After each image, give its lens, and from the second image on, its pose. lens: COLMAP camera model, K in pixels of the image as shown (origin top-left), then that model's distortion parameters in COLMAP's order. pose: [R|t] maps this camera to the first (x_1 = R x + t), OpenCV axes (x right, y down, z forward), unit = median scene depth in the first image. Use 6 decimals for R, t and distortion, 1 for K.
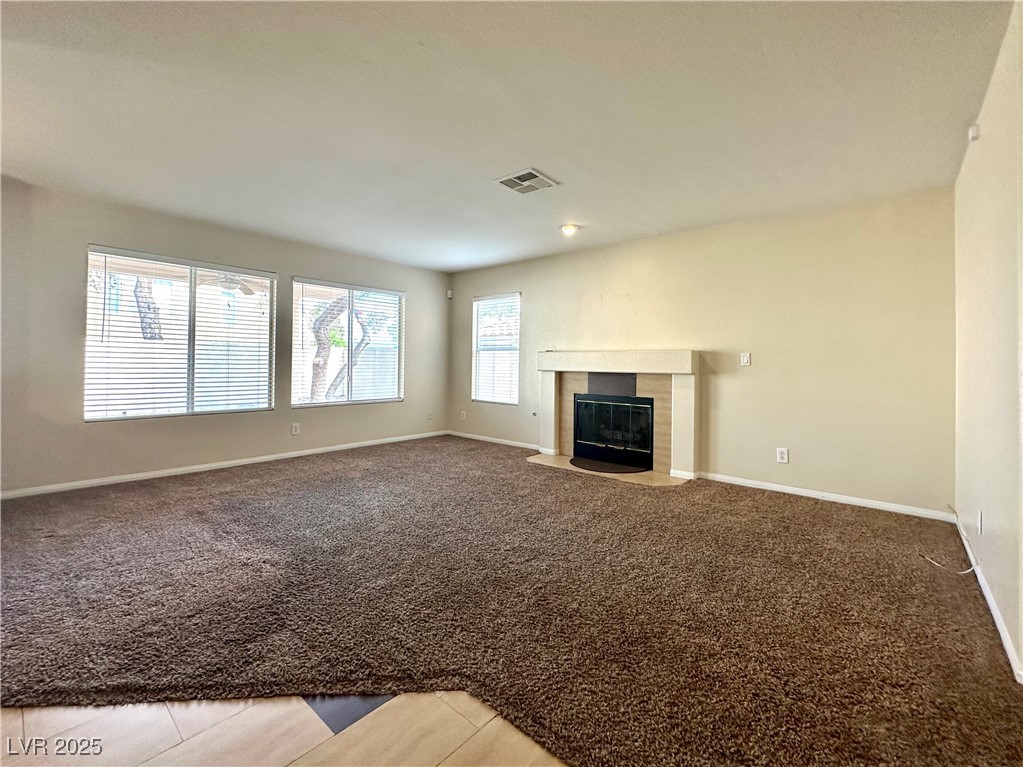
lens RADIAL K [[424.5, 0, 511.2], [0, 424.5, 360.6], [0, 0, 1]] dist [-0.002413, 0.000738]
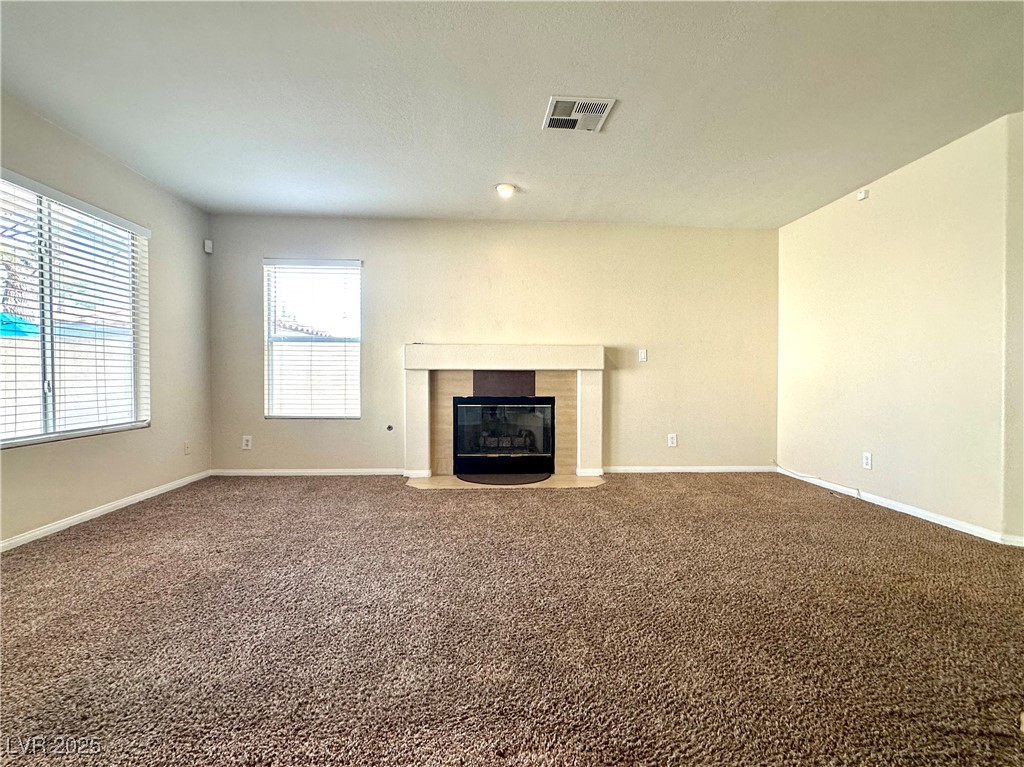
lens RADIAL K [[477.9, 0, 507.4], [0, 477.9, 381.7], [0, 0, 1]] dist [0.003170, -0.002510]
pose [[0.729741, -0.018771, 0.683466, -0.422022], [0.000357, 0.999633, 0.027073, 0.025125], [-0.683724, -0.019512, 0.729480, 0.283648]]
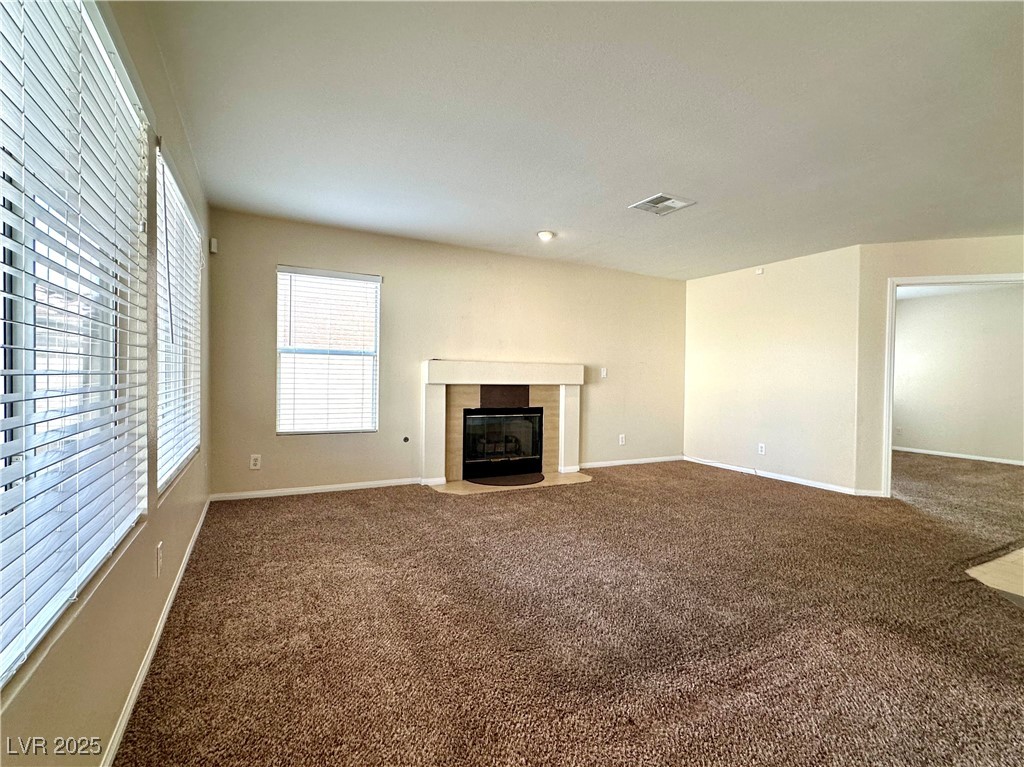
lens RADIAL K [[477.9, 0, 487.9], [0, 477.9, 381.0], [0, 0, 1]] dist [0.003170, -0.002510]
pose [[0.397044, -0.020071, 0.917580, -0.787924], [-0.020147, 0.999329, 0.030577, -0.012753], [-0.917578, -0.030627, 0.396373, 0.595783]]
